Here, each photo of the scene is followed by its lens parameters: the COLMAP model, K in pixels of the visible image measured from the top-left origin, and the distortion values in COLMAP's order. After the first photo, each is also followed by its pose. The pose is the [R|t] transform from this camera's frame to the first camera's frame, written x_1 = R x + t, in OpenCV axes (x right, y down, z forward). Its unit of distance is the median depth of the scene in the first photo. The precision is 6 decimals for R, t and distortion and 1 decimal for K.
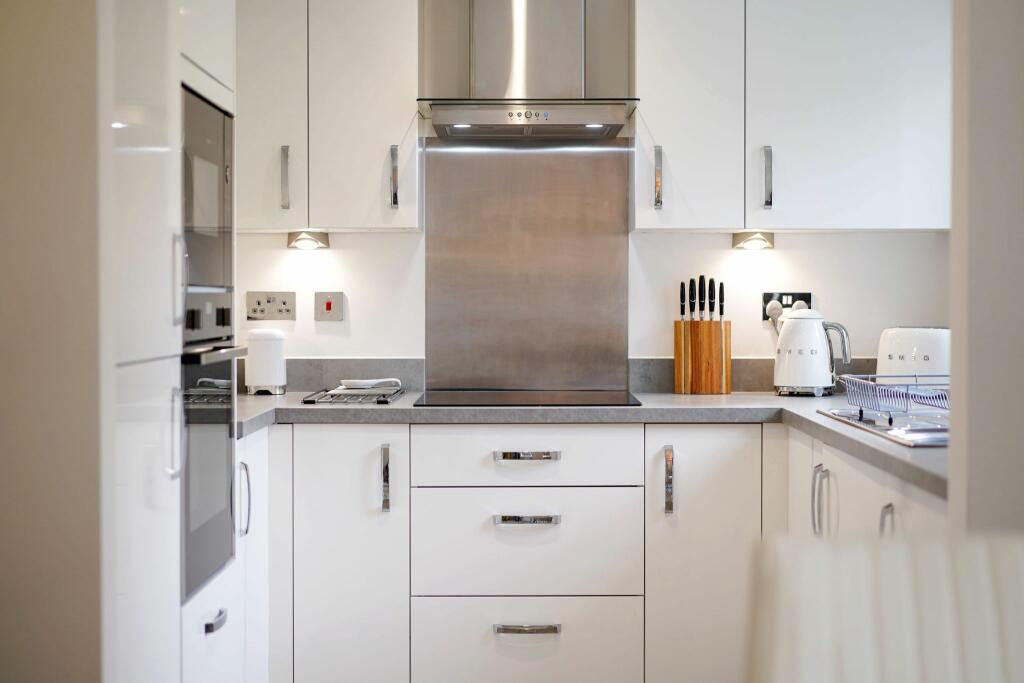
lens RADIAL K [[1697.6, 0, 512.0], [0, 1697.6, 341.5], [0, 0, 1]] dist [0.299315, -0.021247]
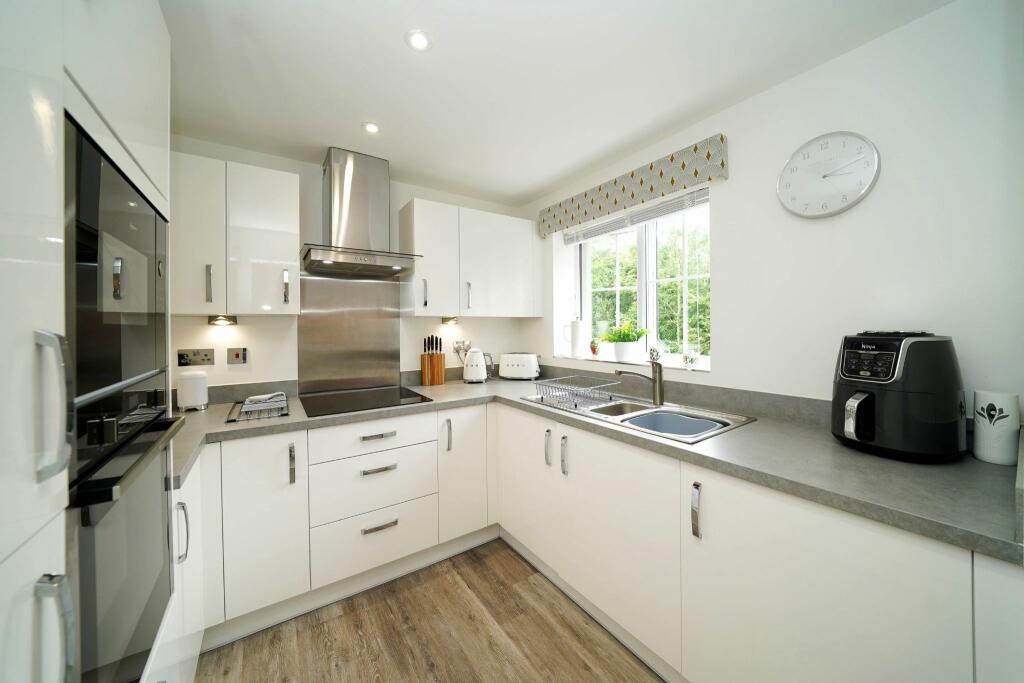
lens RADIAL K [[363.3, 0, 512.8], [0, 363.3, 329.7], [0, 0, 1]] dist [-0.000727, -0.000168]
pose [[0.825481, -0.012864, 0.564283, -0.084656], [0.025620, 0.999564, -0.014692, -0.036354], [-0.563848, 0.026585, 0.825451, 0.519616]]
